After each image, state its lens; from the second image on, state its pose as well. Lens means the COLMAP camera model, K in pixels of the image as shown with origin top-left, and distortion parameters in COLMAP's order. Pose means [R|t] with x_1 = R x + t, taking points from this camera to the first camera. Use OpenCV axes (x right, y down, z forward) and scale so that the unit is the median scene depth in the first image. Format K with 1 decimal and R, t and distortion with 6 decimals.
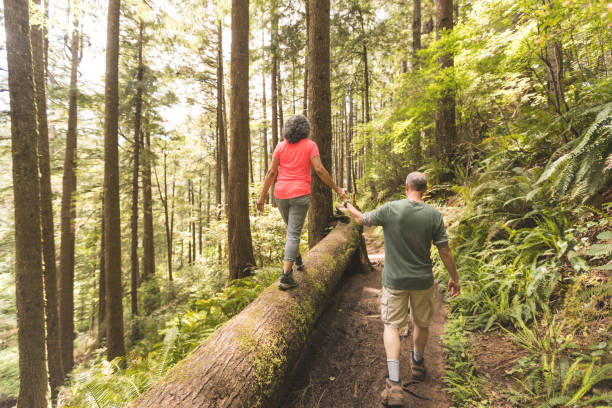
lens RADIAL K [[263.9, 0, 304.7], [0, 263.9, 204.6], [0, 0, 1]] dist [-0.003594, 0.000246]
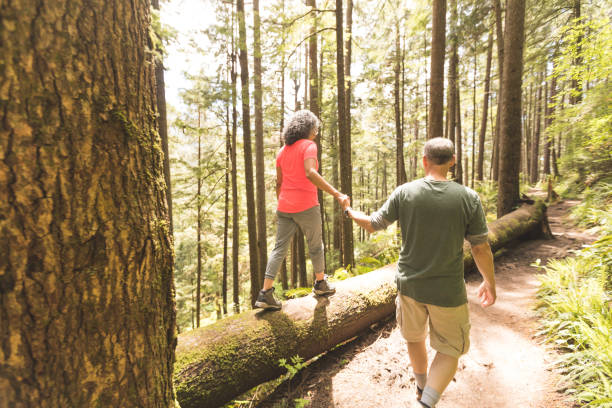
lens RADIAL K [[263.9, 0, 307.1], [0, 263.9, 204.9], [0, 0, 1]] dist [-0.003594, 0.000246]
pose [[0.839616, 0.034135, -0.542106, -0.019266], [0.001540, 0.997870, 0.065218, -0.004930], [0.543178, -0.055593, 0.837775, -0.187872]]
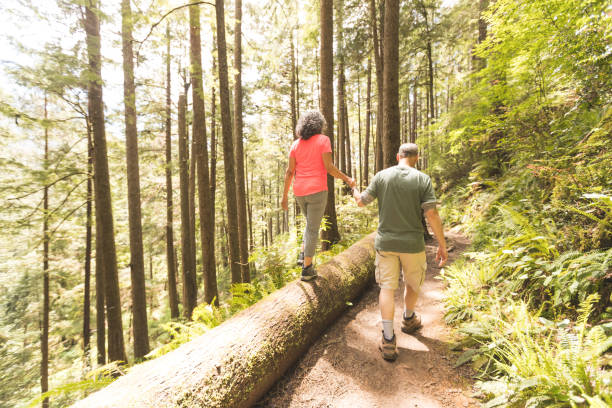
lens RADIAL K [[263.9, 0, 306.0], [0, 263.9, 204.8], [0, 0, 1]] dist [-0.003594, 0.000246]
pose [[0.976282, -0.005614, -0.216431, -0.022566], [0.012139, 0.999511, 0.028830, 0.001921], [0.216163, -0.030773, 0.975872, -0.127701]]
